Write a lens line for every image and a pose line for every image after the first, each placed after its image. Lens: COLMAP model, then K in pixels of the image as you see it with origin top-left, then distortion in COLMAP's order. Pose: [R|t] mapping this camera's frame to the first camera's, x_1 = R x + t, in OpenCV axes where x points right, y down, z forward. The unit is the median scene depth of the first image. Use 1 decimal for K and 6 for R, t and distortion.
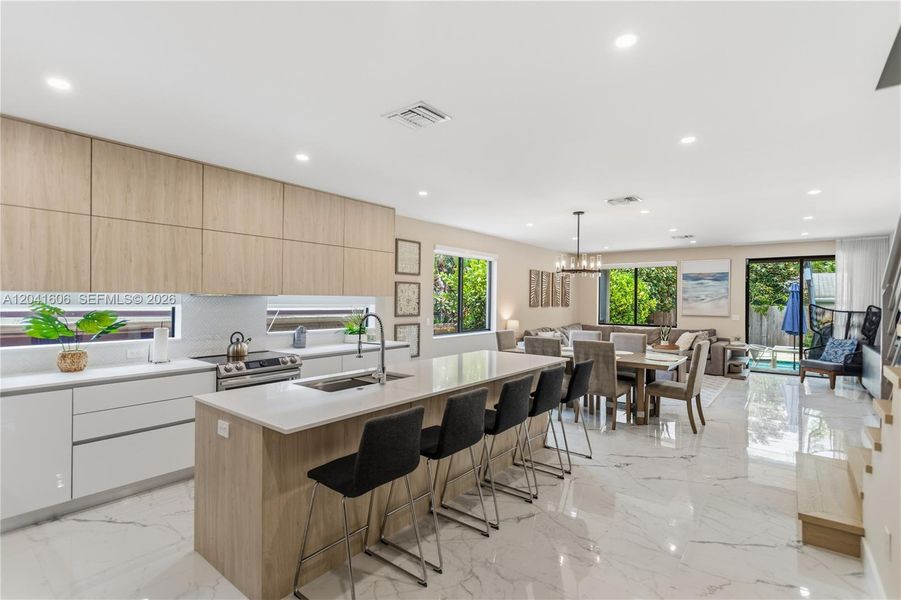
lens RADIAL K [[433.3, 0, 440.6], [0, 433.3, 300.6], [0, 0, 1]] dist [0.001690, 0.000892]
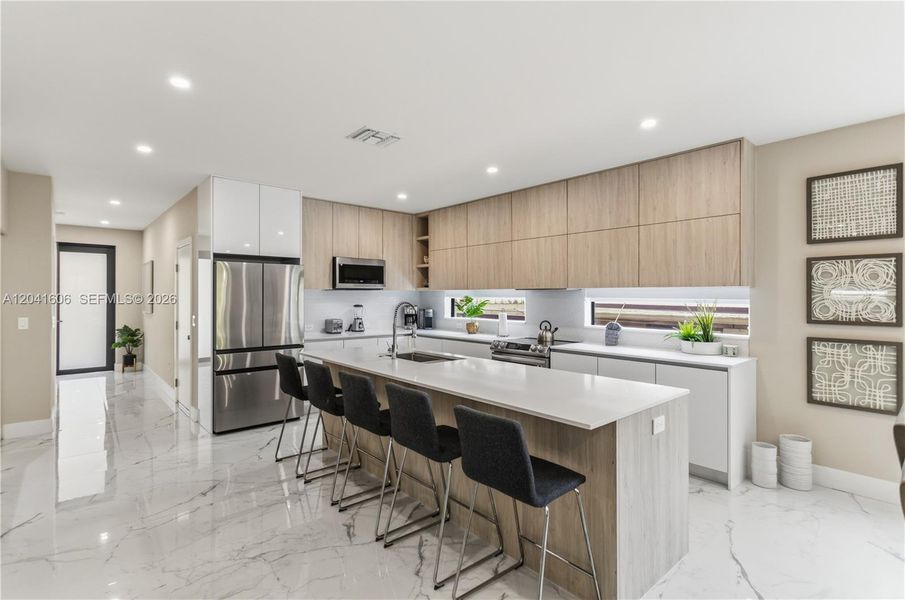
lens RADIAL K [[433.0, 0, 452.4], [0, 433.0, 291.4], [0, 0, 1]] dist [0.001562, 0.000349]
pose [[-0.163735, -0.015282, -0.986386, 0.476900], [-0.006242, 0.999876, -0.014454, 0.008083], [0.986485, 0.003790, -0.163810, 0.614377]]
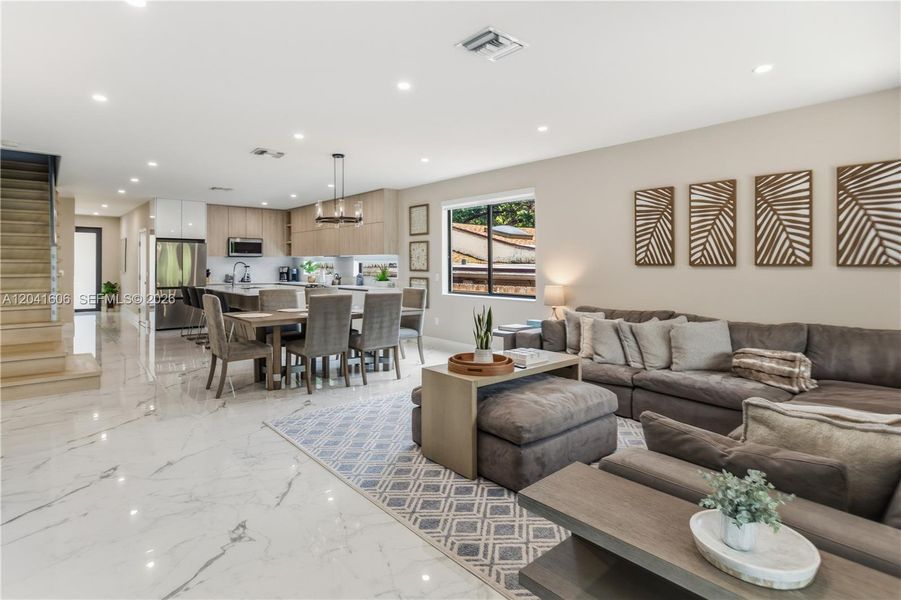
lens RADIAL K [[470.8, 0, 437.9], [0, 470.8, 262.6], [0, 0, 1]] dist [-0.013475, 0.000200]
pose [[-0.183626, -0.011753, -0.982926, 1.121646], [-0.007636, 0.999915, -0.010530, 0.025693], [0.982966, 0.005572, -0.183701, 1.248959]]
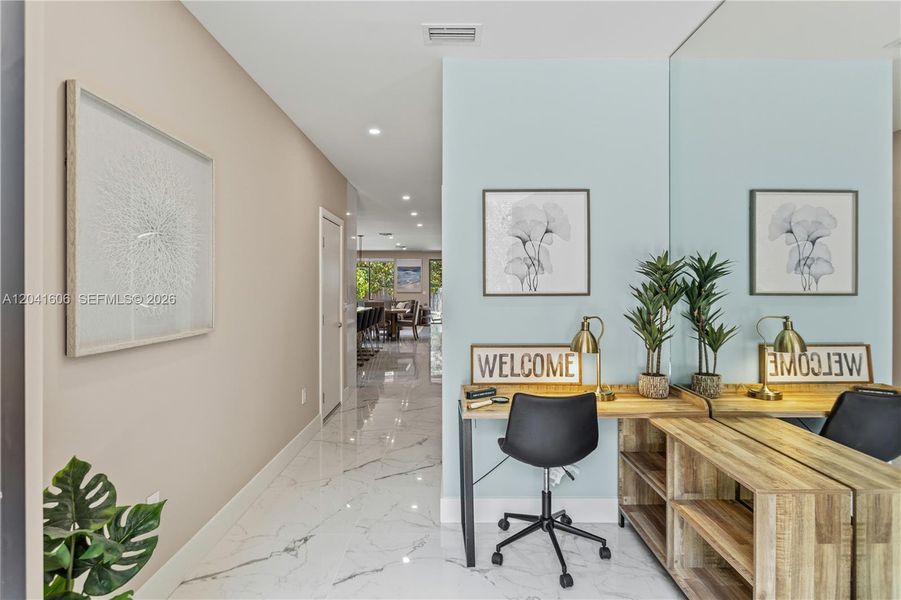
lens RADIAL K [[470.8, 0, 437.9], [0, 470.8, 262.6], [0, 0, 1]] dist [-0.013475, 0.000200]
pose [[0.793864, 0.019583, 0.607780, -0.592918], [0.013154, 0.998694, -0.049360, 0.016973], [-0.607954, 0.047180, 0.792570, -0.743305]]
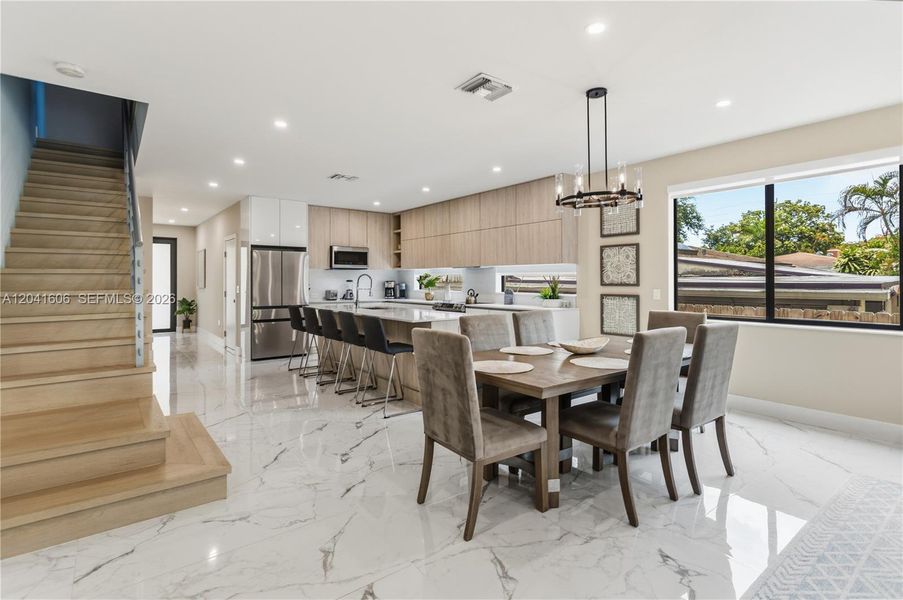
lens RADIAL K [[445.8, 0, 442.0], [0, 445.8, 276.1], [0, 0, 1]] dist [-0.001820, 0.000274]
pose [[-0.242867, -0.016012, -0.969927, 0.817606], [-0.005464, 0.999870, -0.015138, 0.031863], [0.970044, 0.001623, -0.242923, 0.855603]]
